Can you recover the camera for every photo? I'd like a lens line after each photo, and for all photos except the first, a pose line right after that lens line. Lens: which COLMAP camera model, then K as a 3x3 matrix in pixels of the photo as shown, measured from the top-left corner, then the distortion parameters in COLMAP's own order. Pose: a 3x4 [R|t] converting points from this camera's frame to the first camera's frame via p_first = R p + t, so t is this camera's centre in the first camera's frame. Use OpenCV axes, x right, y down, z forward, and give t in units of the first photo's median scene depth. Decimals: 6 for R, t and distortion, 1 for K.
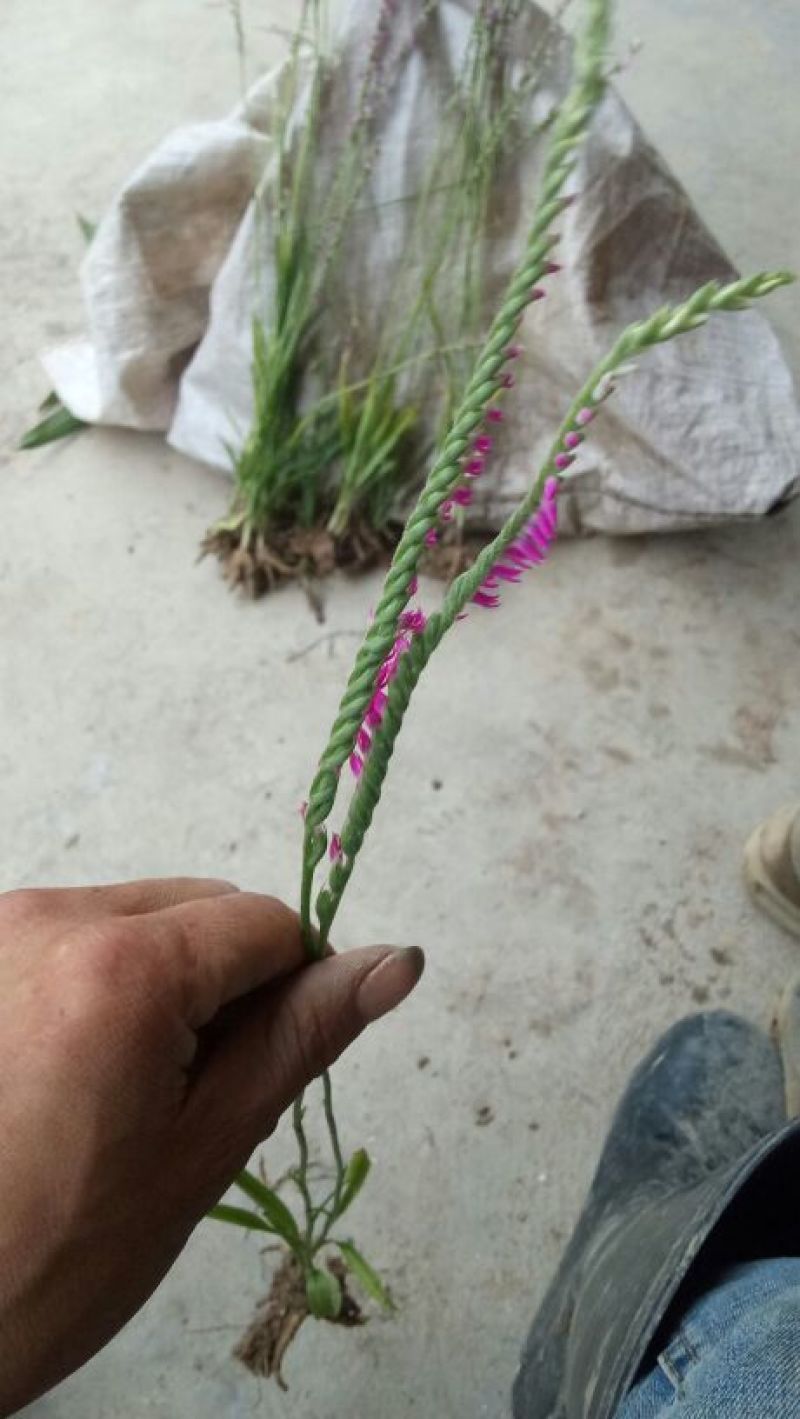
lens RADIAL K [[1142.7, 0, 388.5], [0, 1142.7, 709.8], [0, 0, 1]] dist [0.144387, -0.263648]
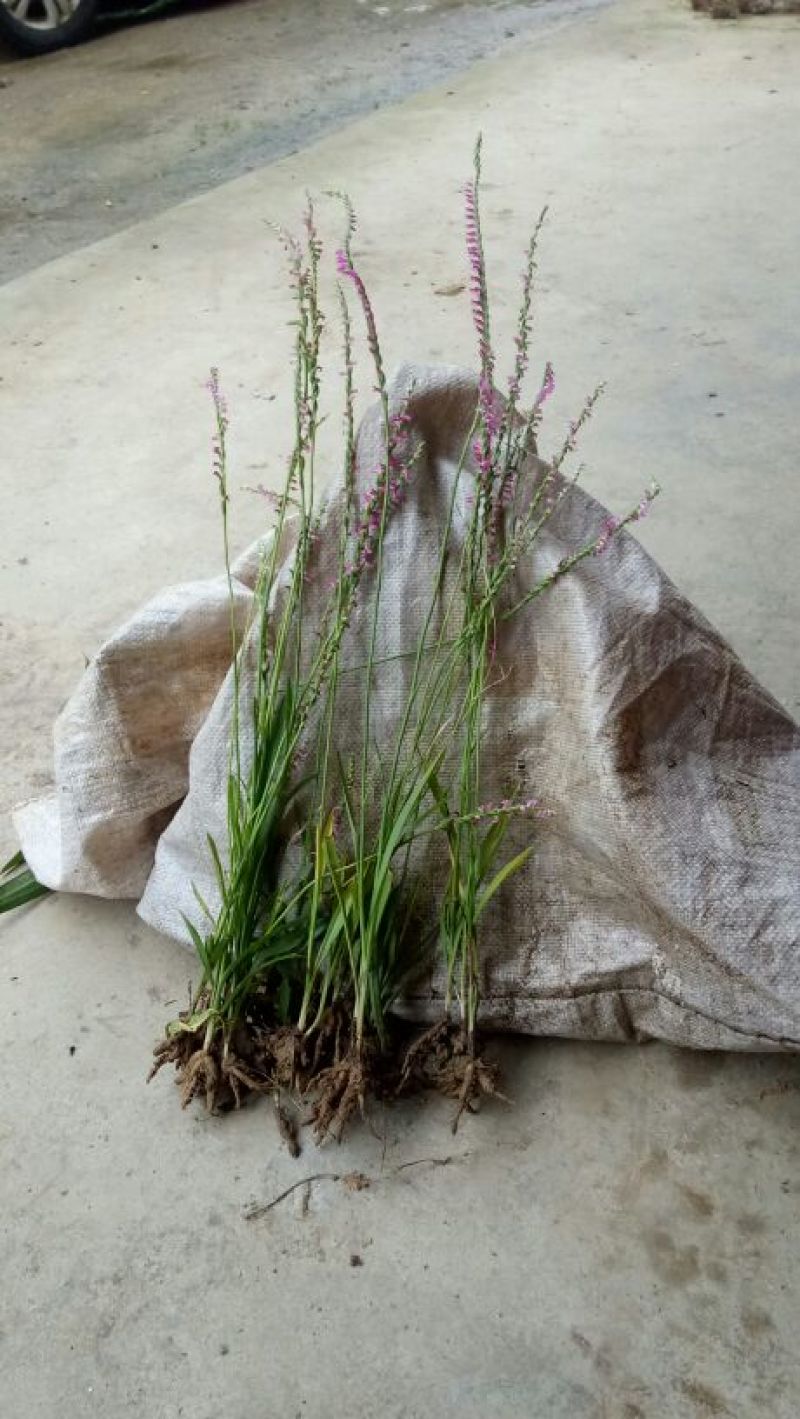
lens RADIAL K [[1155.6, 0, 381.6], [0, 1155.6, 700.2], [0, 0, 1]] dist [0.129180, -0.180114]
pose [[0.997177, -0.004312, -0.074967, 0.059572], [-0.020778, 0.943528, -0.330641, -0.110446], [0.072159, 0.331266, 0.940774, 0.171091]]
